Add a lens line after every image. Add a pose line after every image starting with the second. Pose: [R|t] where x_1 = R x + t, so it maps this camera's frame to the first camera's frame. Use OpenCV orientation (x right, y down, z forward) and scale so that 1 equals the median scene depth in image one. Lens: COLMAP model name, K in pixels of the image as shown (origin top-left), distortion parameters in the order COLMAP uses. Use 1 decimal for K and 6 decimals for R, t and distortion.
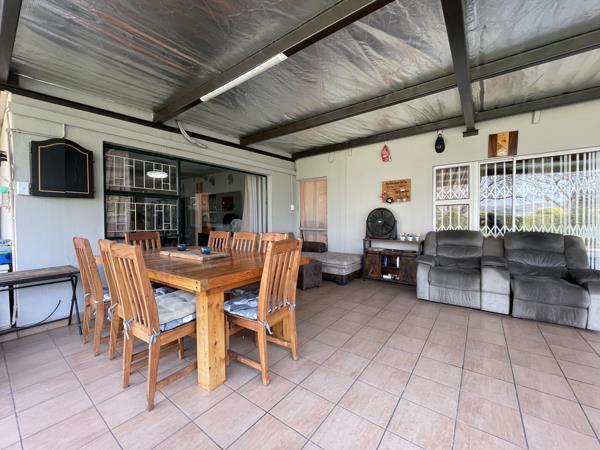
lens RADIAL K [[241.5, 0, 300.0], [0, 241.5, 225.0], [0, 0, 1]] dist [-0.002601, -0.000291]
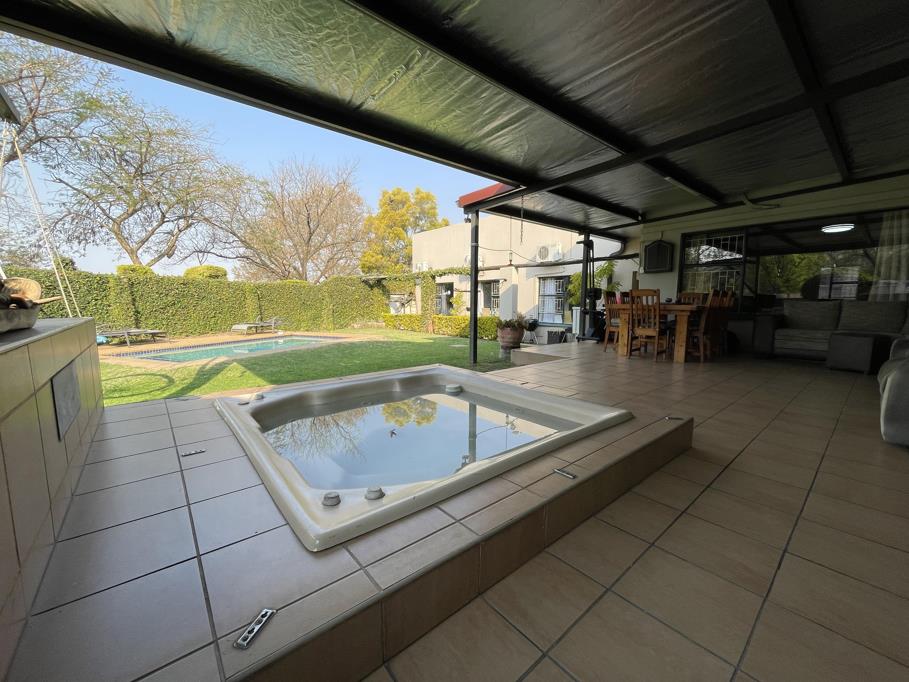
lens RADIAL K [[365.9, 0, 454.5], [0, 365.9, 341.0], [0, 0, 1]] dist [-0.002601, -0.000291]
pose [[-0.225595, 0.109774, -0.968017, 1.499773], [-0.022239, 0.992792, 0.117767, 0.072654], [0.973967, 0.048095, -0.221528, 0.116417]]
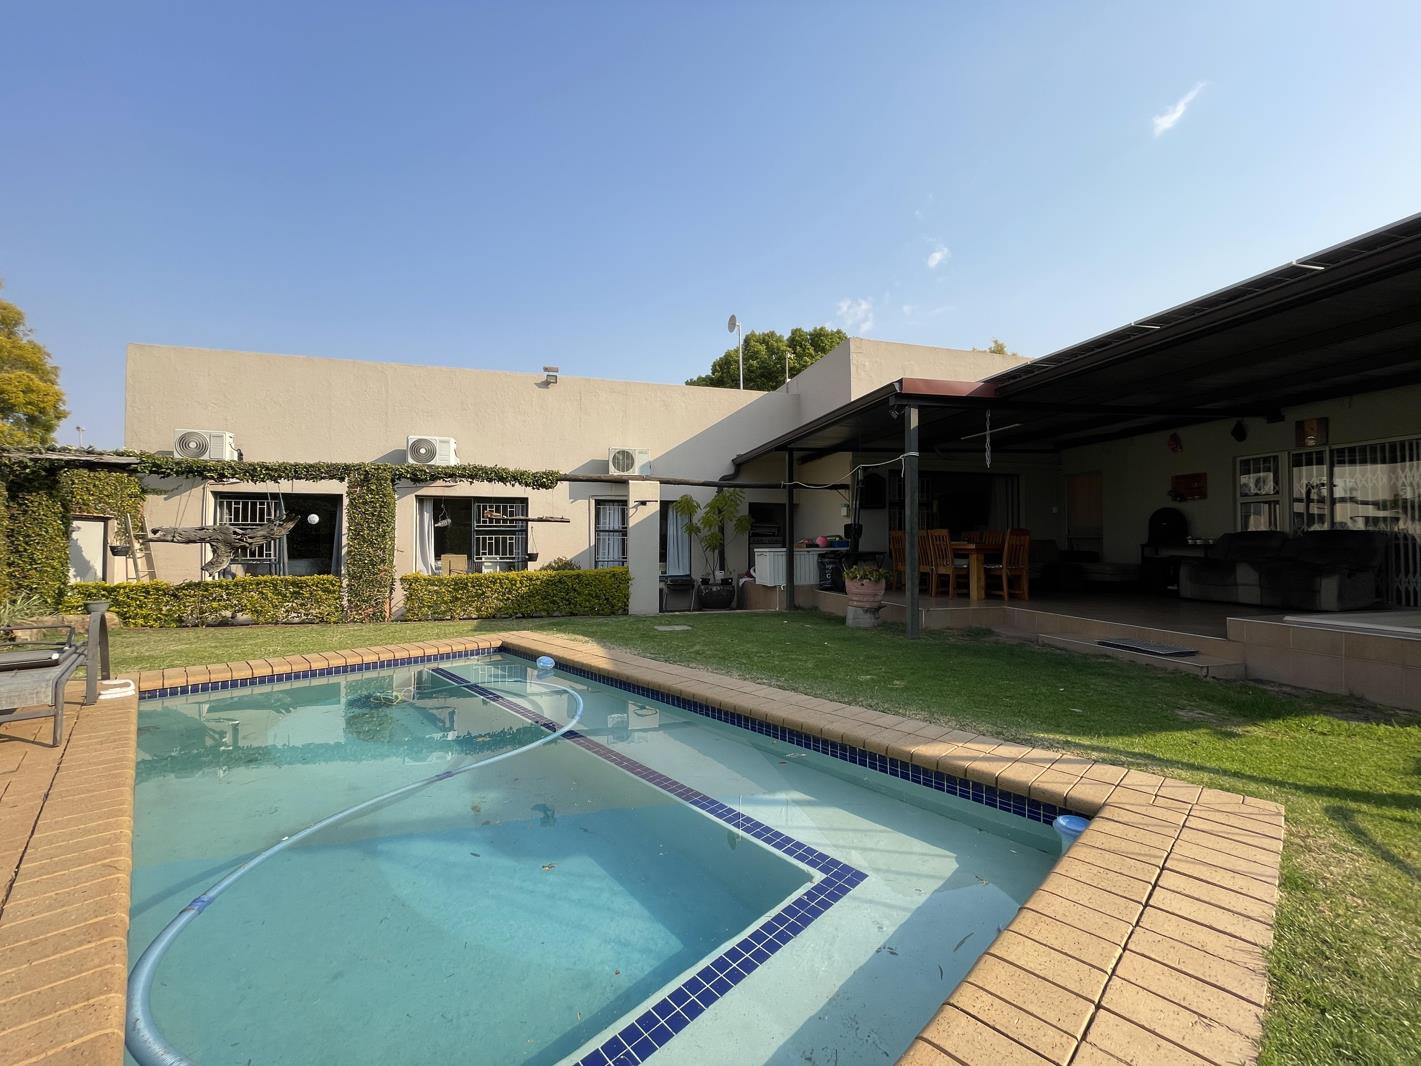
lens RADIAL K [[571.9, 0, 710.5], [0, 571.9, 533.0], [0, 0, 1]] dist [-0.002601, -0.000291]
pose [[0.785616, -0.004700, -0.618696, 0.391491], [-0.017598, 0.999397, -0.029939, 0.131971], [0.618464, 0.034409, 0.785060, -1.939714]]
